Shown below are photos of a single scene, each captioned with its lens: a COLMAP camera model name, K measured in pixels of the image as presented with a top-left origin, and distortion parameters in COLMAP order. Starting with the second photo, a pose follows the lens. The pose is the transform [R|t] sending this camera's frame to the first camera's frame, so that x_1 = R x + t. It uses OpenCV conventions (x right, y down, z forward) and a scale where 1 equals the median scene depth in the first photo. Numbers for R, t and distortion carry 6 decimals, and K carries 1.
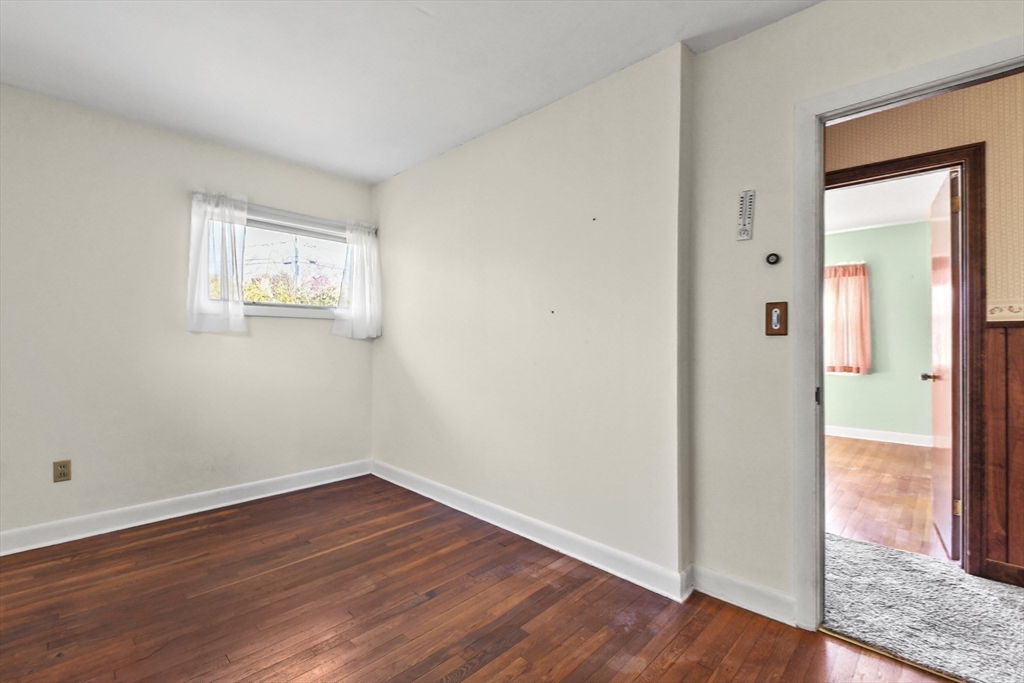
lens RADIAL K [[448.3, 0, 505.2], [0, 448.3, 340.6], [0, 0, 1]] dist [0.020758, -0.010807]
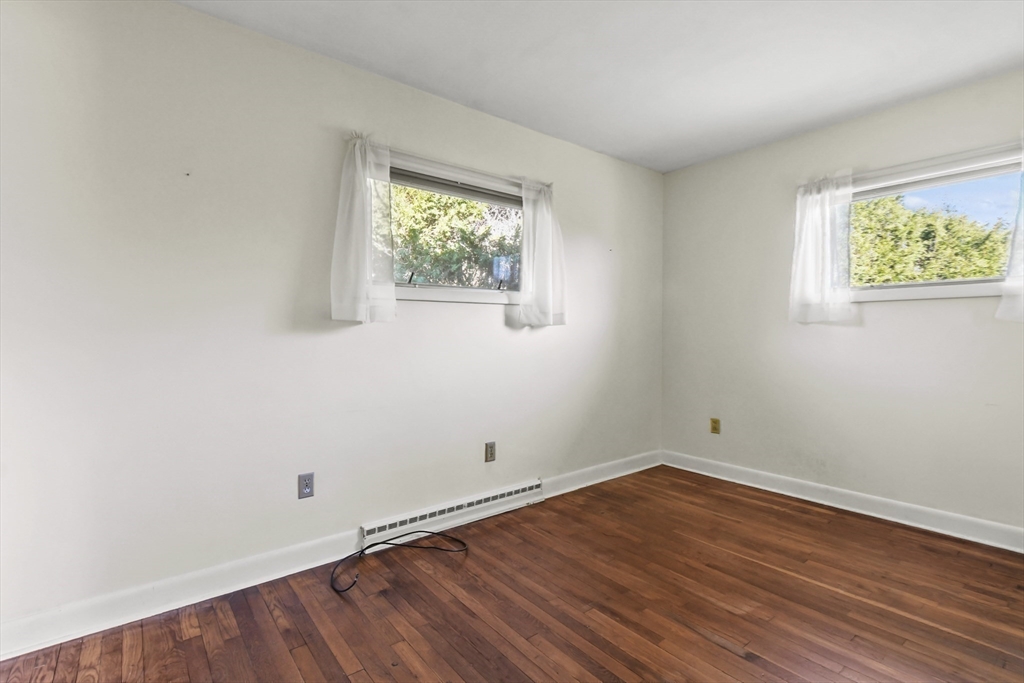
lens RADIAL K [[482.6, 0, 508.2], [0, 482.6, 339.6], [0, 0, 1]] dist [-0.001542, -0.000421]
pose [[-0.129641, 0.008153, -0.991527, 0.528007], [0.003556, 0.999964, 0.007758, 0.008665], [0.991555, -0.002520, -0.129665, 0.524104]]
